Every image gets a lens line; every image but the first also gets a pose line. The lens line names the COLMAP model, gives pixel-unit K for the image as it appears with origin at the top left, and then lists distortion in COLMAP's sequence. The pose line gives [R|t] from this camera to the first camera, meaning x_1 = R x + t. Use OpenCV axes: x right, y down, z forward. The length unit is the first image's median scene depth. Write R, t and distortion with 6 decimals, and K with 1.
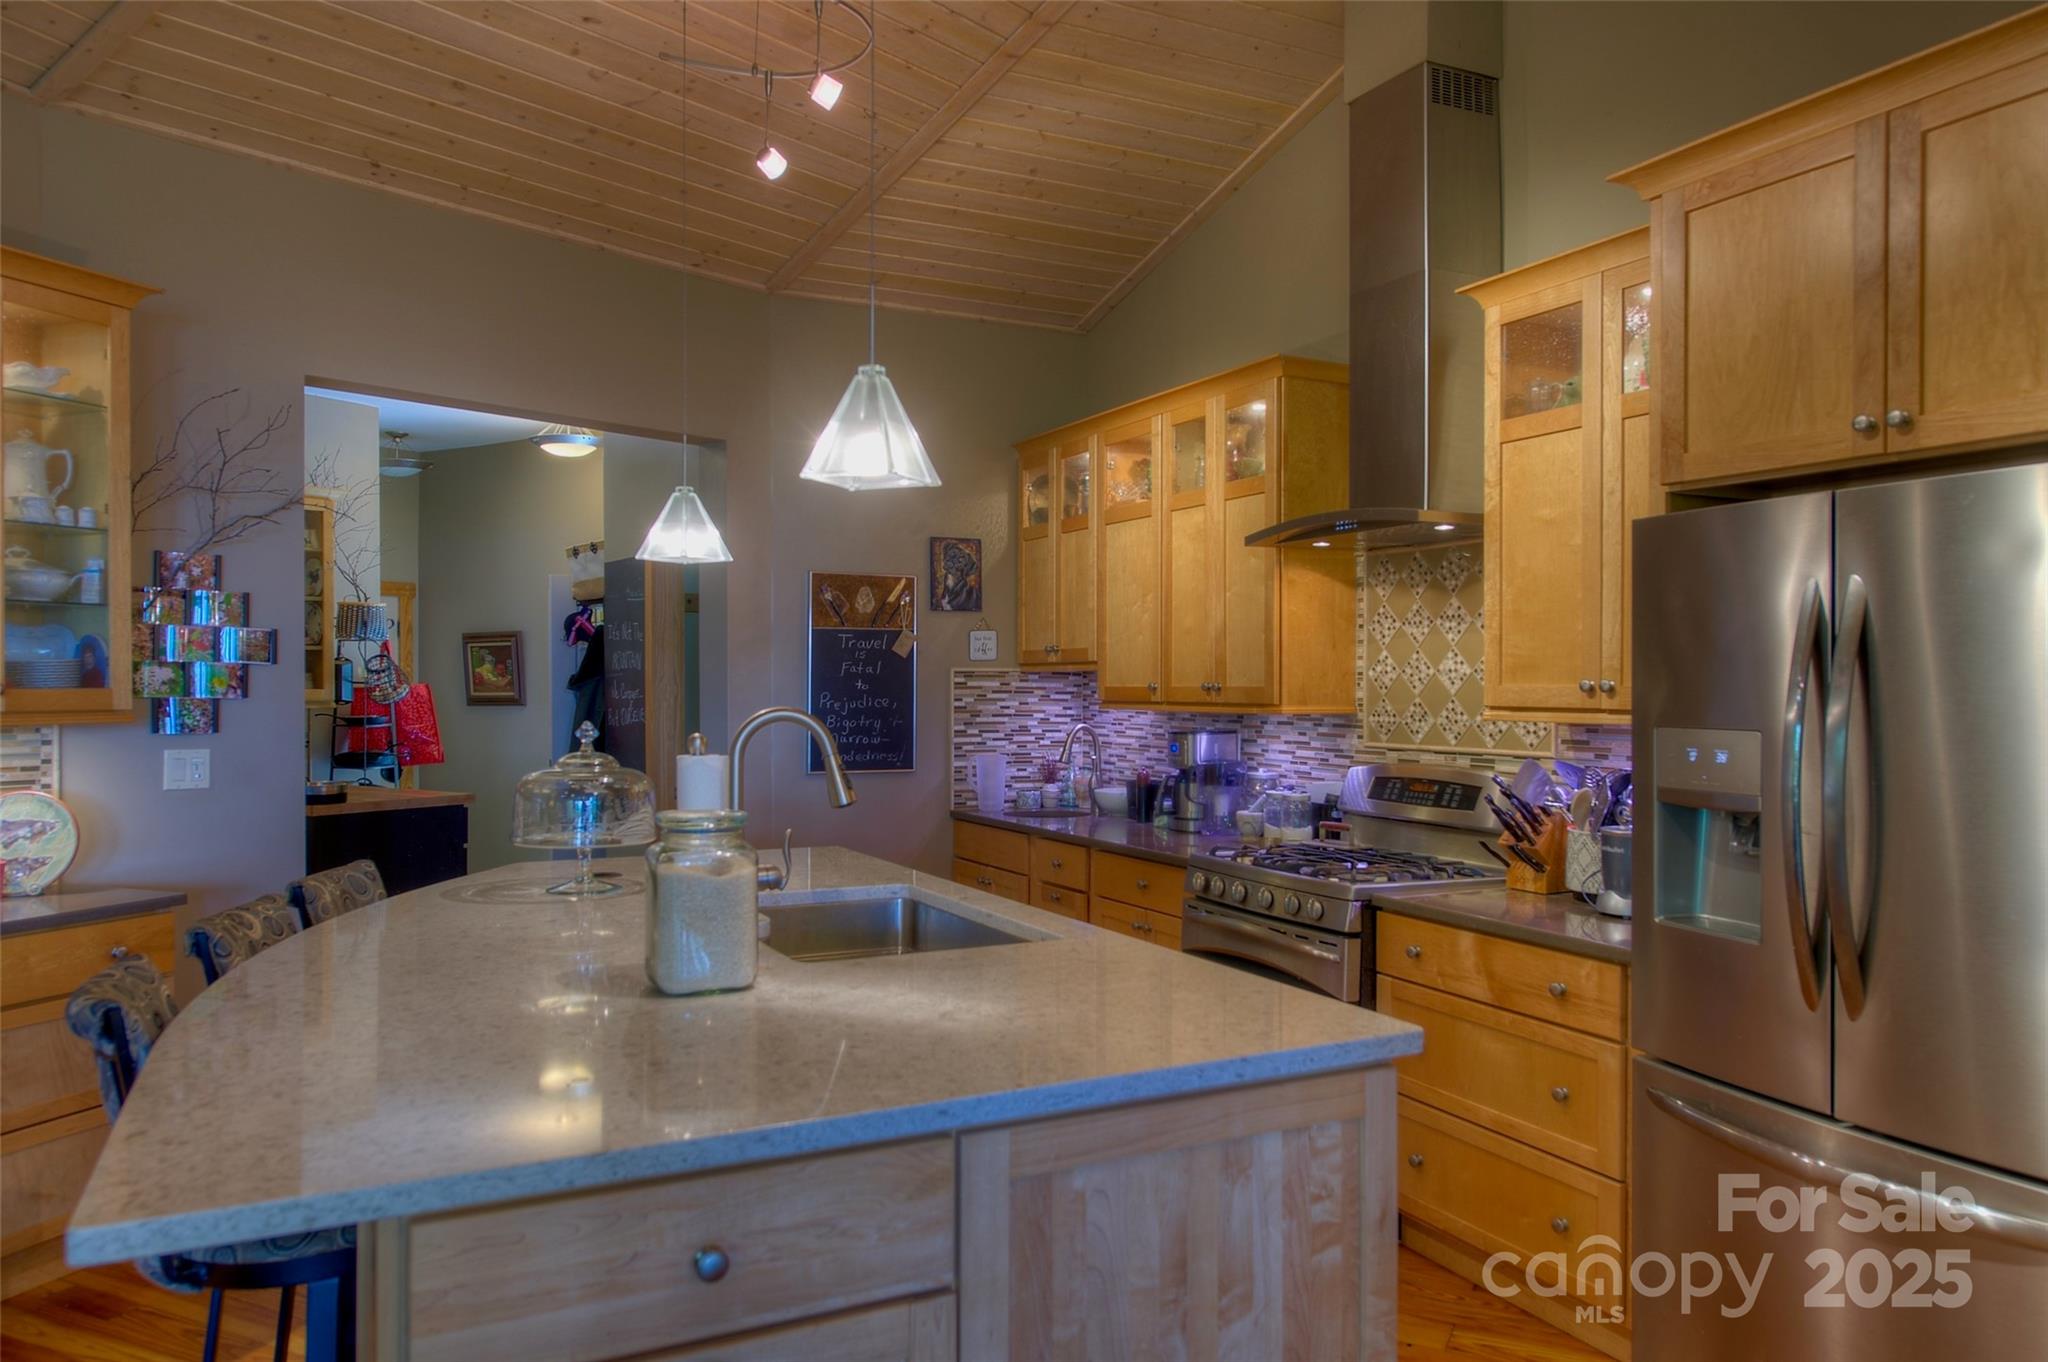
lens RADIAL K [[1386.7, 0, 1027.3], [0, 1386.7, 686.1], [0, 0, 1]] dist [0.002717, 0.000916]
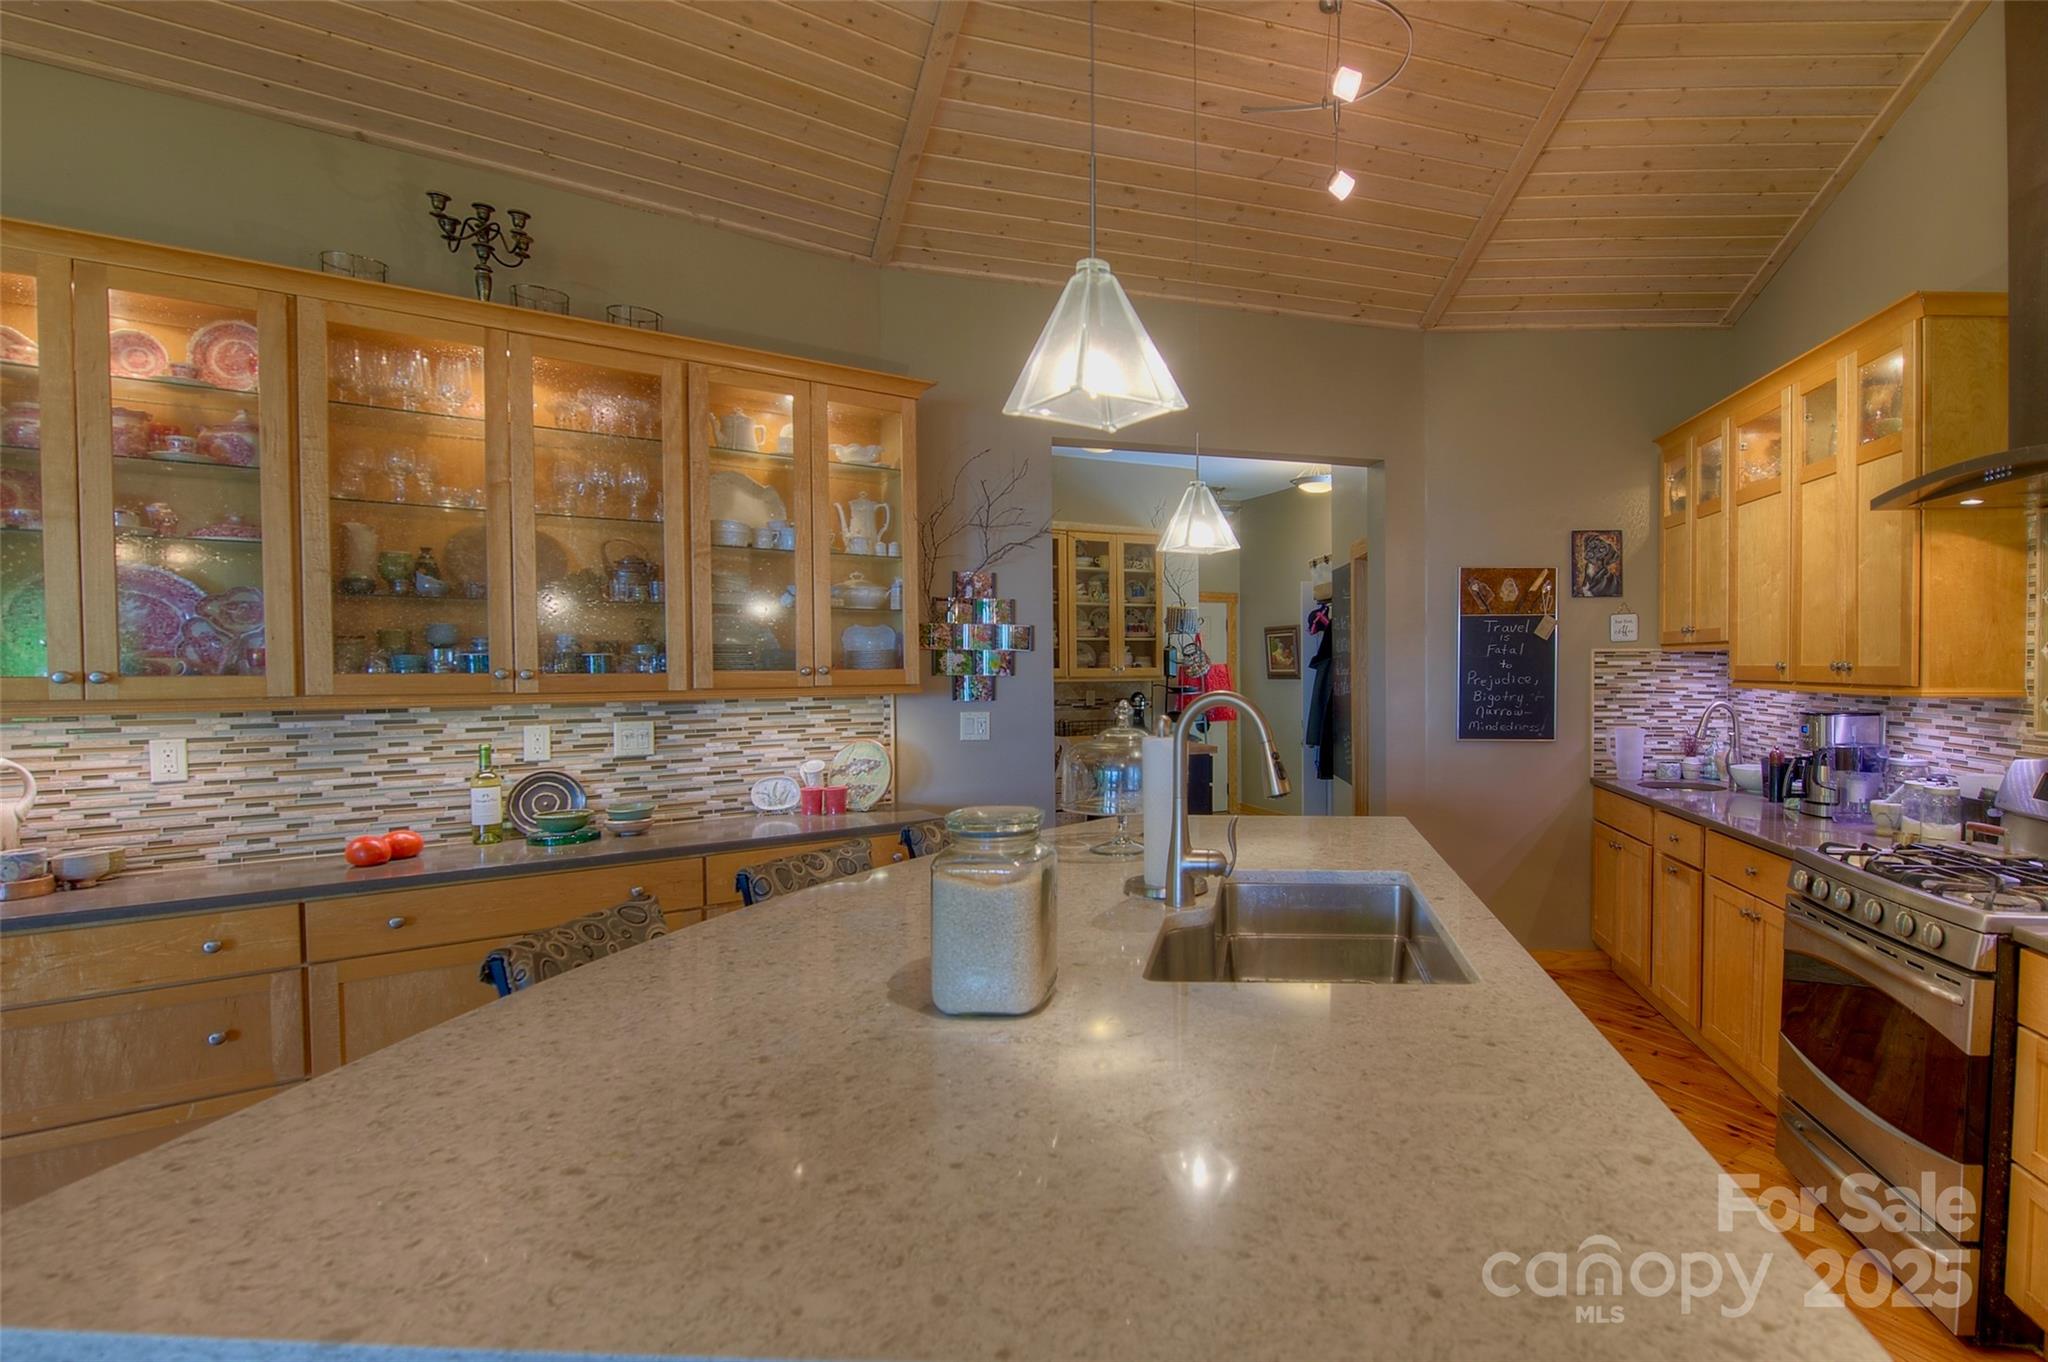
lens RADIAL K [[984.8, 0, 1240.2], [0, 984.8, 686.4], [0, 0, 1]] dist [-0.026073, 0.001847]
pose [[0.877742, 0.008662, -0.479054, 0.103361], [0.002440, 0.999743, 0.022547, -0.002147], [0.479127, -0.020959, 0.877496, 0.251511]]
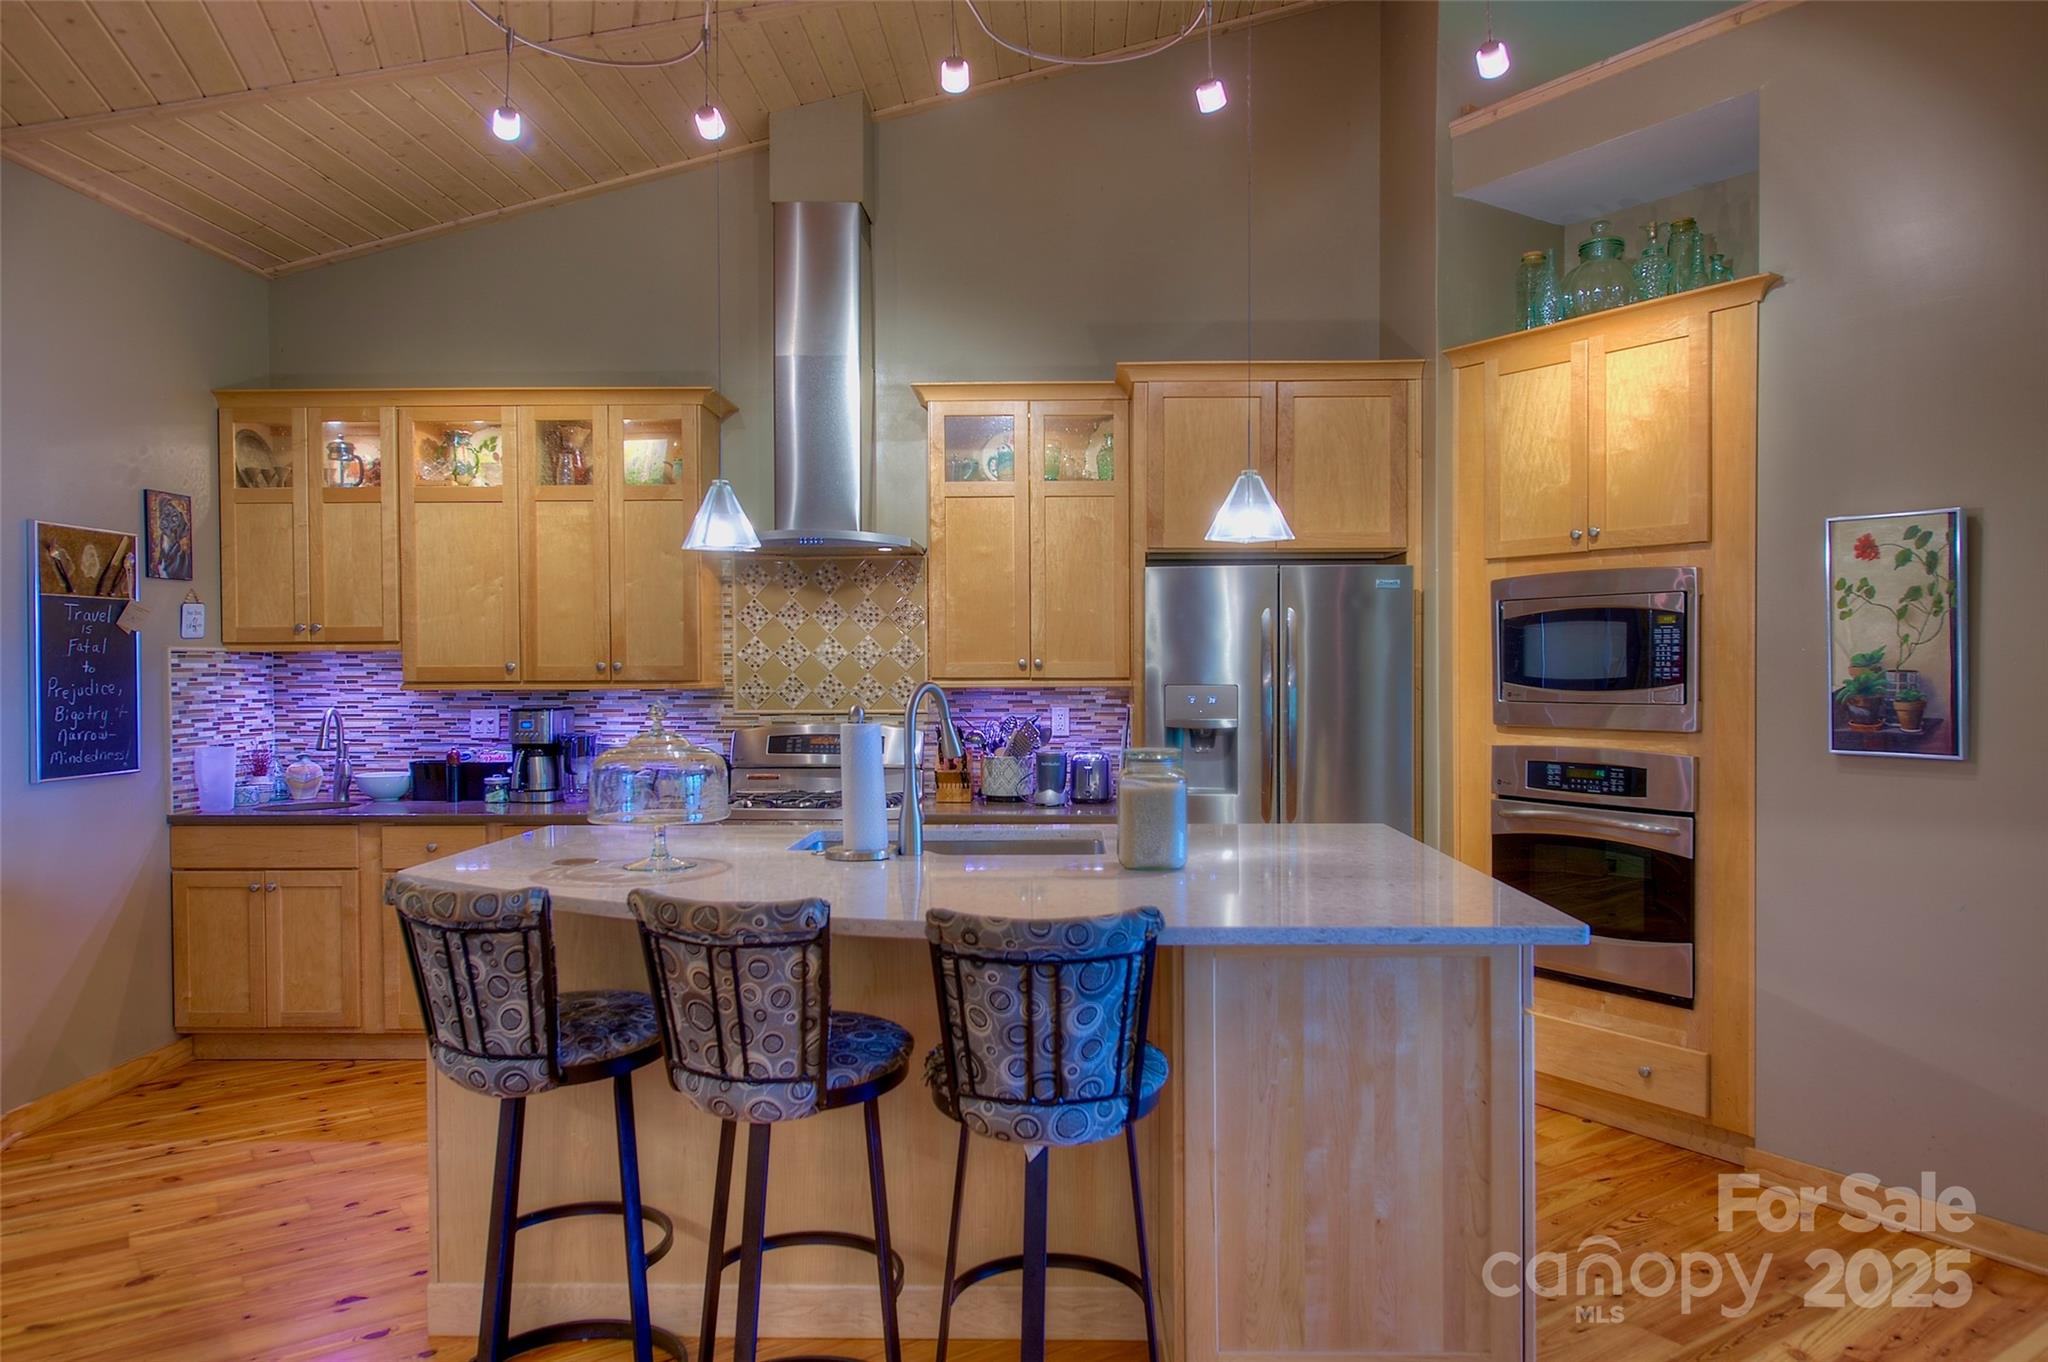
lens RADIAL K [[1386.7, 0, 1019.7], [0, 1386.7, 689.2], [0, 0, 1]] dist [0.002717, 0.000916]
pose [[0.476650, -0.019363, 0.878880, -0.768153], [0.006349, 0.999807, 0.018584, 0.000329], [-0.879070, -0.003278, 0.476681, 0.198628]]
